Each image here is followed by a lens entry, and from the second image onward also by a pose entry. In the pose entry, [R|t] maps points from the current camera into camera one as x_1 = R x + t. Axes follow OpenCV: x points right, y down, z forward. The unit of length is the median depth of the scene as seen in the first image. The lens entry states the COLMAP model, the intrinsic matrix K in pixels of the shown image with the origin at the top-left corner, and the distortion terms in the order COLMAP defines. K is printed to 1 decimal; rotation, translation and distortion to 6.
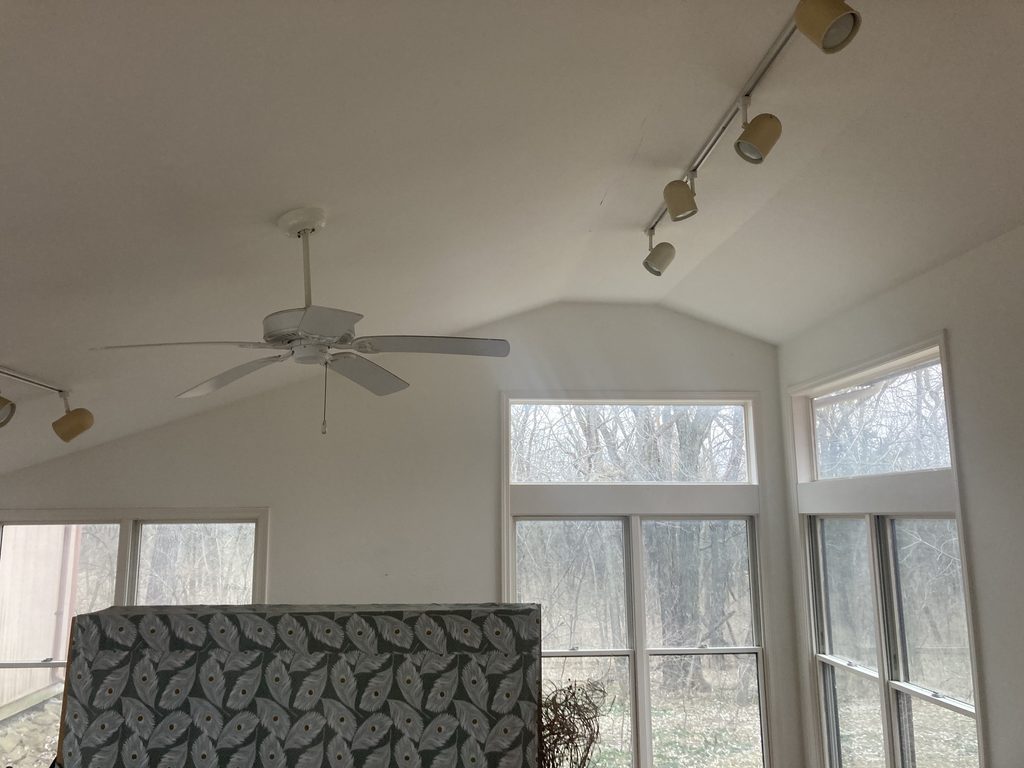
lens RADIAL K [[804.8, 0, 505.7], [0, 804.8, 379.9], [0, 0, 1]] dist [0.006548, -0.008976]
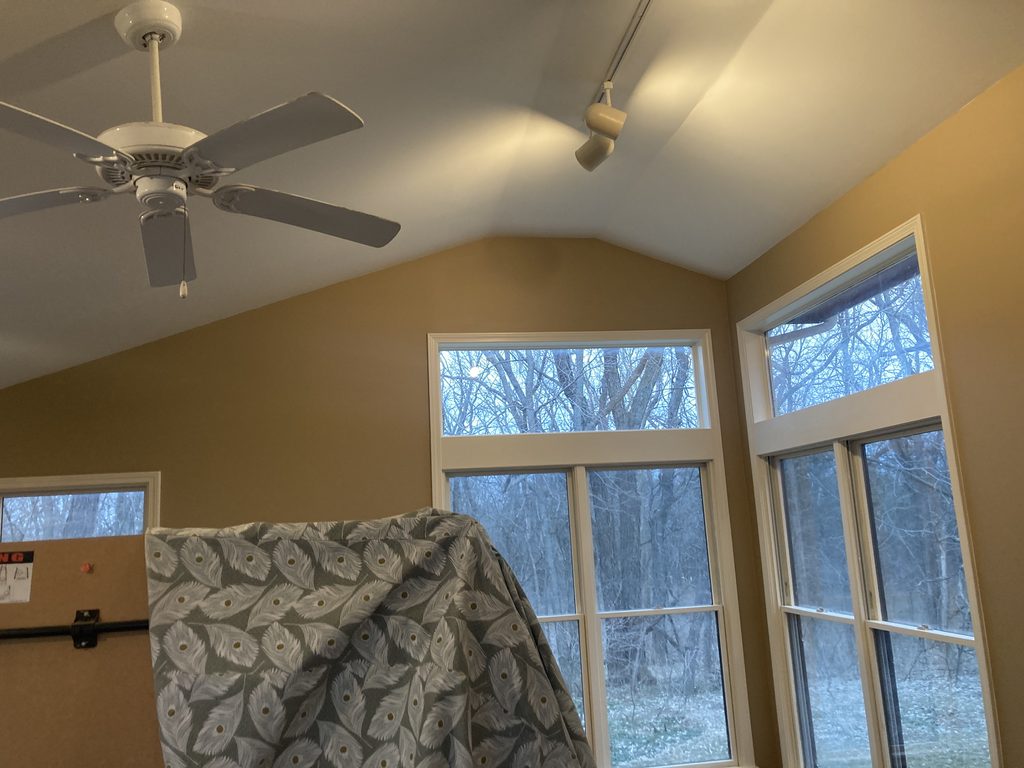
lens RADIAL K [[821.3, 0, 512.0], [0, 821.3, 384.0], [0, 0, 1]] dist [-0.000168, -0.004050]
pose [[0.995527, -0.027585, 0.090361, 0.003548], [0.027961, 0.999605, -0.002906, 0.077853], [-0.090245, 0.005420, 0.995905, 0.091301]]
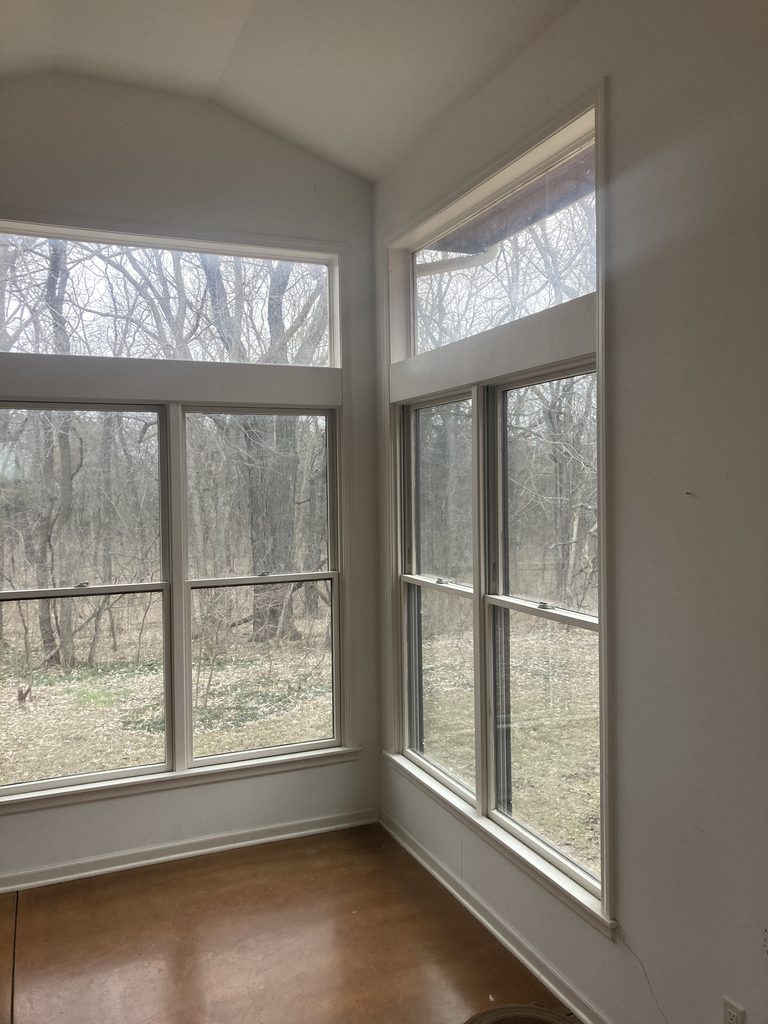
lens RADIAL K [[825.3, 0, 390.2], [0, 825.3, 510.8], [0, 0, 1]] dist [0.037012, -0.001977]
pose [[0.943578, -0.018842, 0.330613, 0.096966], [-0.049130, 0.979366, 0.196034, 0.109362], [-0.327485, -0.201216, 0.923182, 0.238538]]
